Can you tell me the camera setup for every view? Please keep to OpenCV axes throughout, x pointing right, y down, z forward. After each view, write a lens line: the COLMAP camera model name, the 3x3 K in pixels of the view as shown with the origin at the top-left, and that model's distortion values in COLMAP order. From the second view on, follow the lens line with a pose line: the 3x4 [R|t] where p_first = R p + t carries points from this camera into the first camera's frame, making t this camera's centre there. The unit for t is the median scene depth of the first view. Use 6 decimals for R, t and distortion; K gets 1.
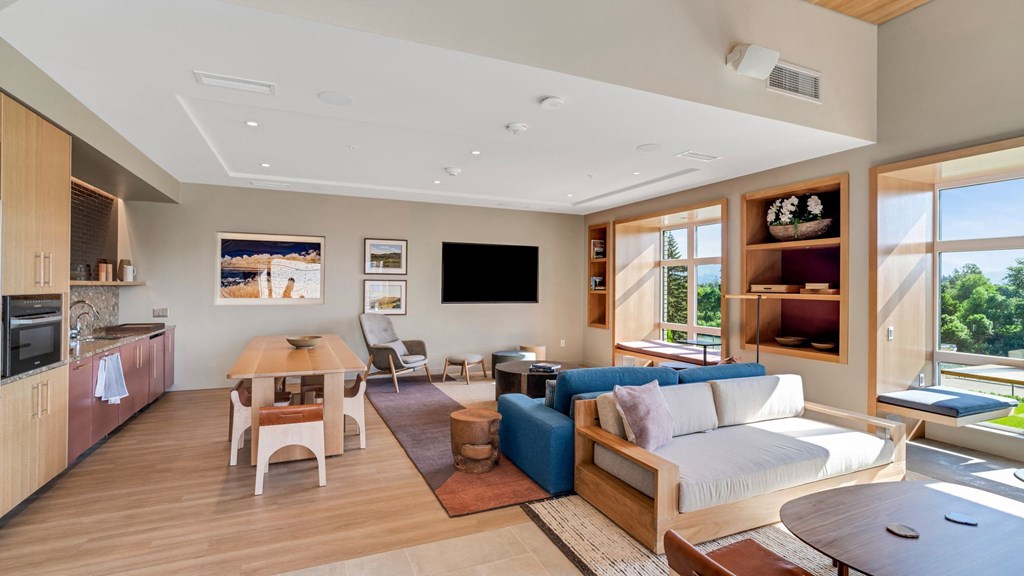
lens RADIAL K [[486.2, 0, 513.6], [0, 486.2, 285.6], [0, 0, 1]] dist [-0.018229, -0.000205]
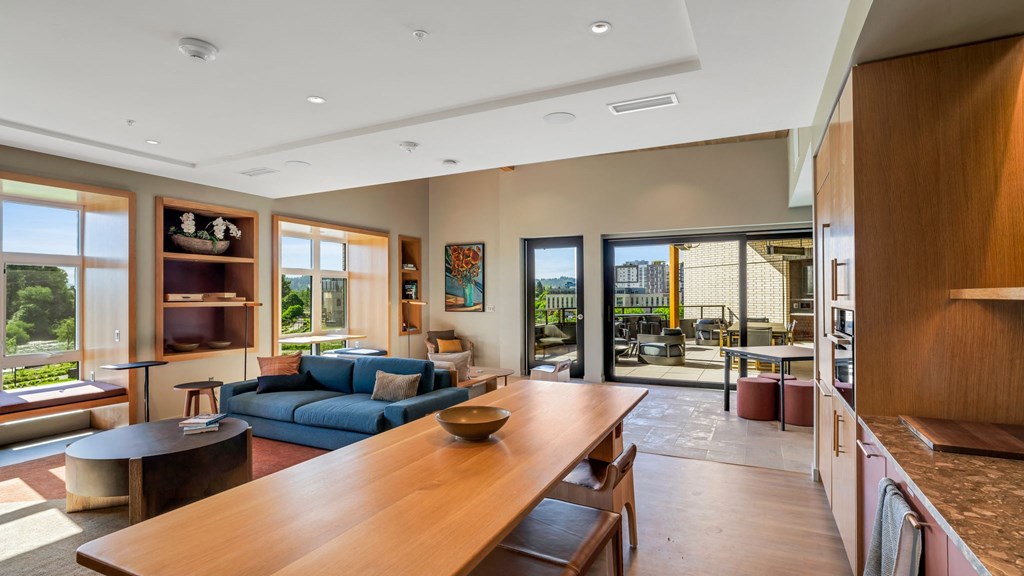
lens RADIAL K [[486.2, 0, 513.6], [0, 486.2, 285.6], [0, 0, 1]] dist [-0.018229, -0.000205]
pose [[-0.645335, 0.010748, 0.763824, -0.787845], [-0.003025, 0.999857, -0.016625, -0.004260], [-0.763893, -0.013039, -0.645211, 1.253897]]
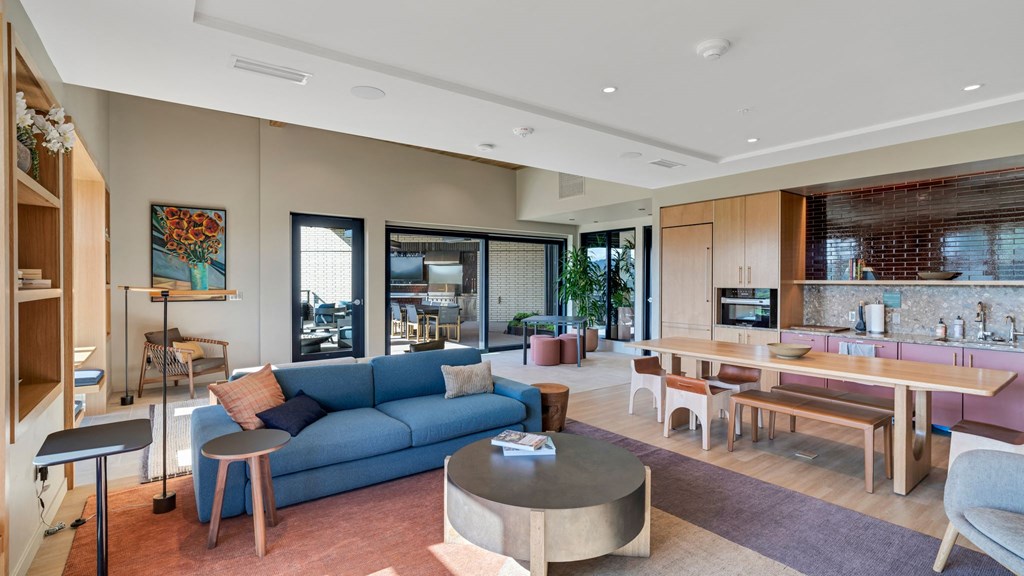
lens RADIAL K [[486.2, 0, 513.6], [0, 486.2, 285.6], [0, 0, 1]] dist [-0.018229, -0.000205]
pose [[-0.975209, -0.009458, -0.221085, 0.213733], [-0.010955, 0.999925, 0.005545, 0.005088], [0.221016, 0.007830, -0.975239, 1.690045]]
